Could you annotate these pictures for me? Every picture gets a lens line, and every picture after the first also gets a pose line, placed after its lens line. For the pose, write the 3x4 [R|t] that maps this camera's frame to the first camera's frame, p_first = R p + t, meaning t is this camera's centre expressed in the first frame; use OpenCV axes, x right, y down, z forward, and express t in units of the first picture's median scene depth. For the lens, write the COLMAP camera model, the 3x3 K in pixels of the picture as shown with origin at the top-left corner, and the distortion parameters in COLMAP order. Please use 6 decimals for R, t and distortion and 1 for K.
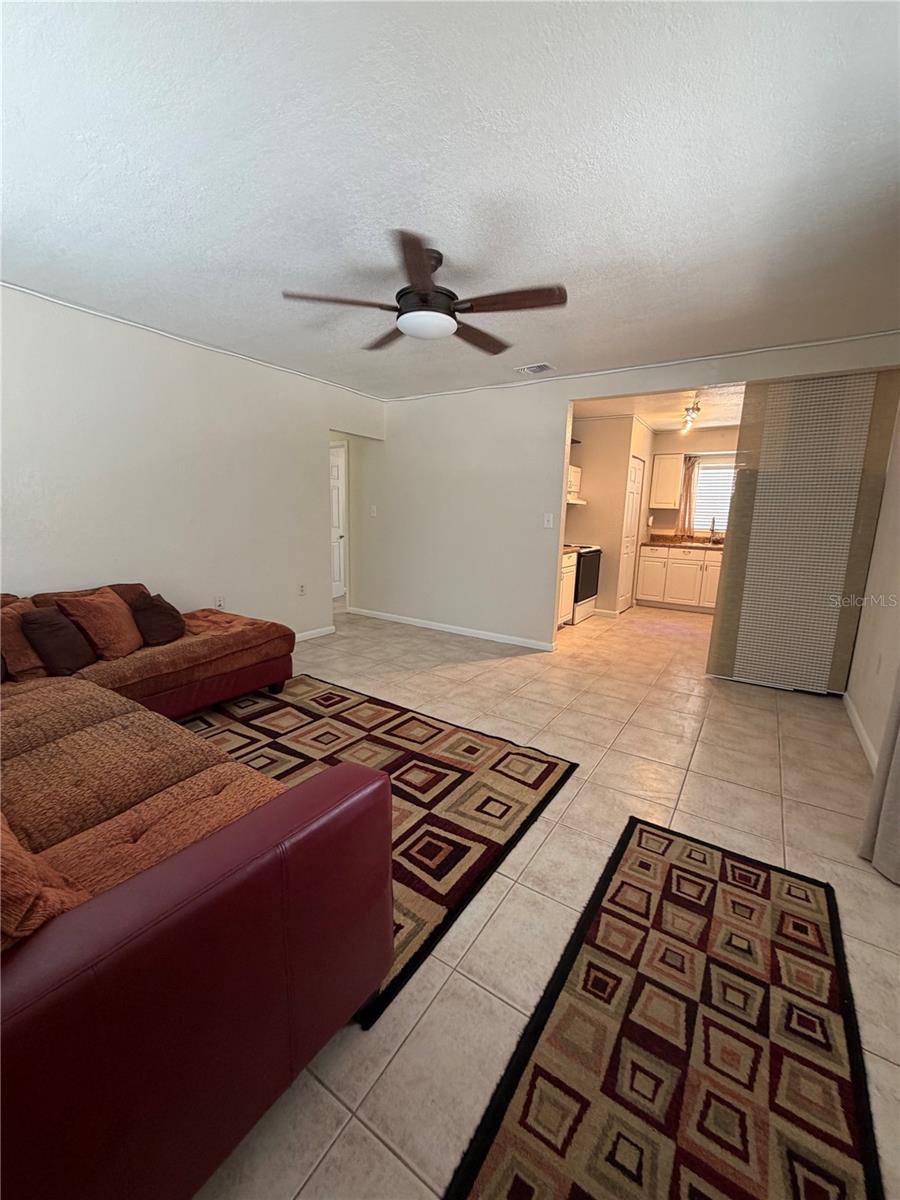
lens RADIAL K [[478.2, 0, 449.4], [0, 478.2, 597.1], [0, 0, 1]] dist [0.000219, 0.000124]
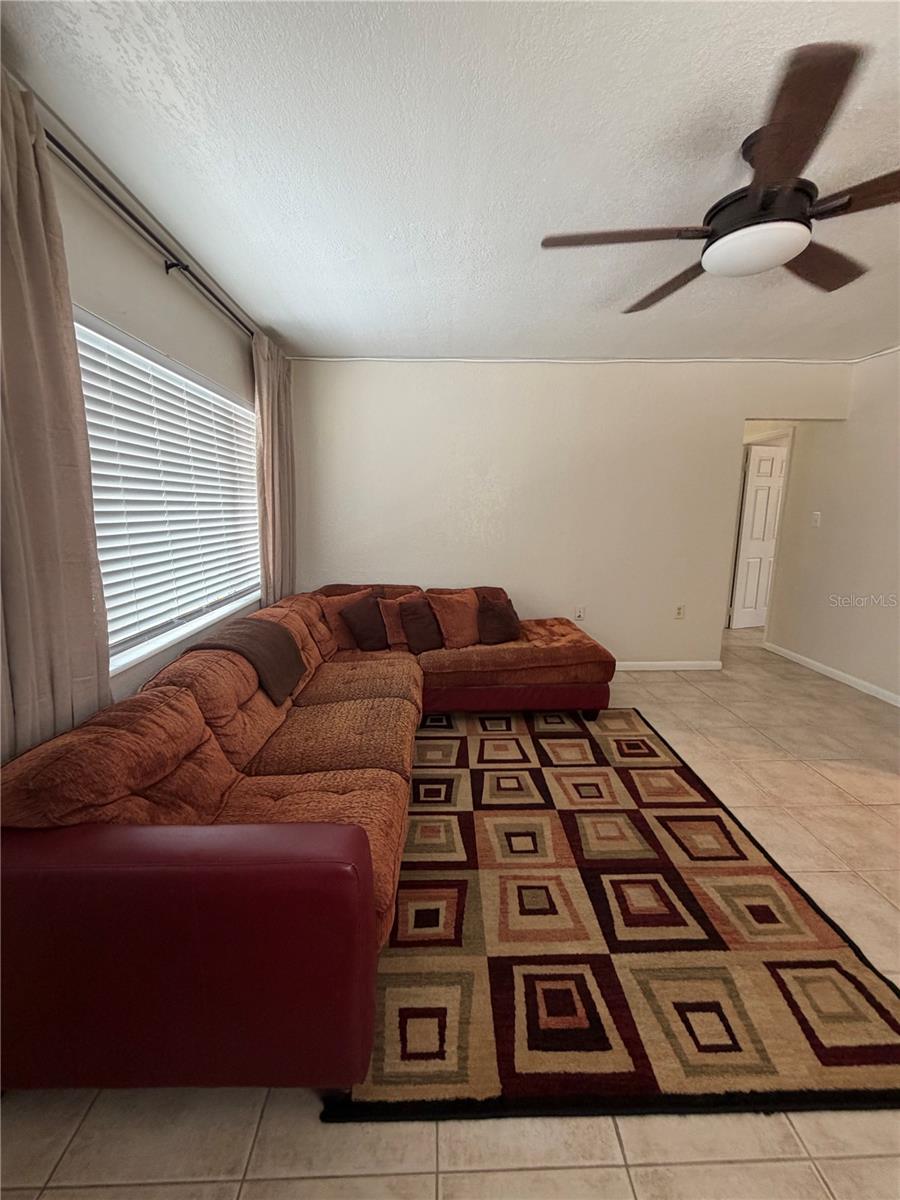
lens RADIAL K [[478.2, 0, 449.4], [0, 478.2, 597.1], [0, 0, 1]] dist [0.000219, 0.000124]
pose [[0.573120, 0.126429, -0.809660, 0.258930], [-0.129346, 0.989598, 0.062969, -0.074642], [0.809199, 0.068637, 0.583511, 0.269649]]
